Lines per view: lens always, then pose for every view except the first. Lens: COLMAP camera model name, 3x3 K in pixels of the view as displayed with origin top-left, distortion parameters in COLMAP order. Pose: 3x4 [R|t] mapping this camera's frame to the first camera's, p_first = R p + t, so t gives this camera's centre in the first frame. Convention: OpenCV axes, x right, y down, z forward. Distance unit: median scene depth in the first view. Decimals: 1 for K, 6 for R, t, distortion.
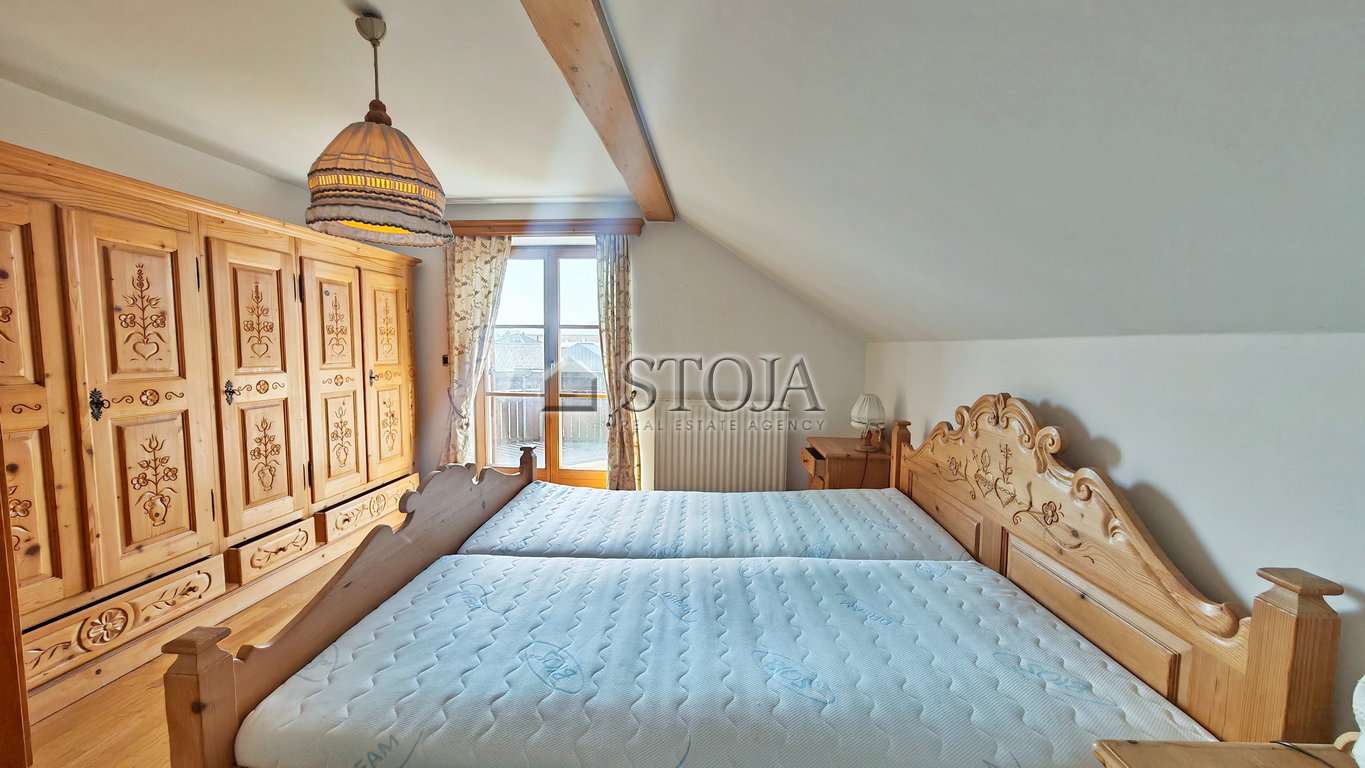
lens RADIAL K [[503.0, 0, 680.6], [0, 503.0, 386.0], [0, 0, 1]] dist [0.002430, 0.000882]
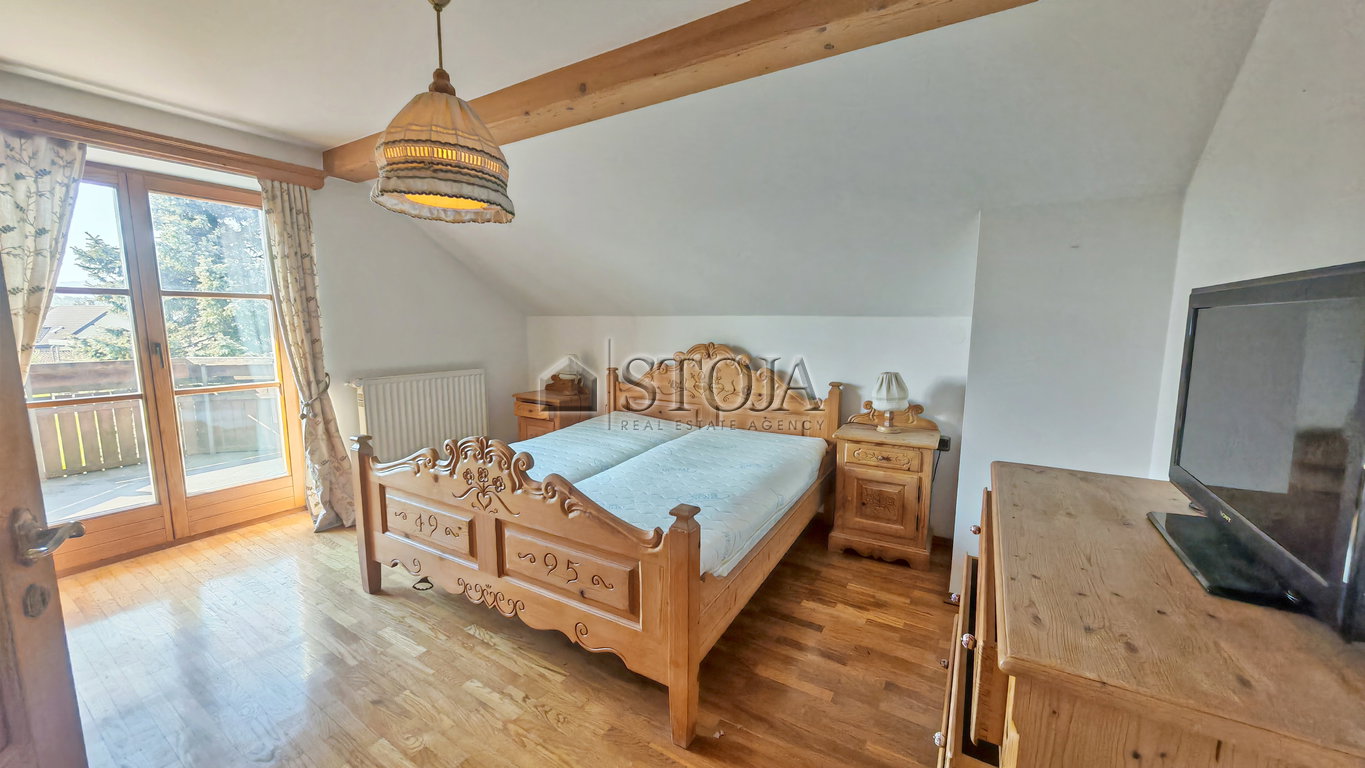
lens RADIAL K [[503.0, 0, 672.7], [0, 503.0, 385.5], [0, 0, 1]] dist [0.002430, 0.000882]
pose [[0.470129, -0.120895, 0.874279, -0.584396], [0.071766, 0.992530, 0.098655, -0.012195], [-0.879675, 0.016363, 0.475293, 0.070525]]
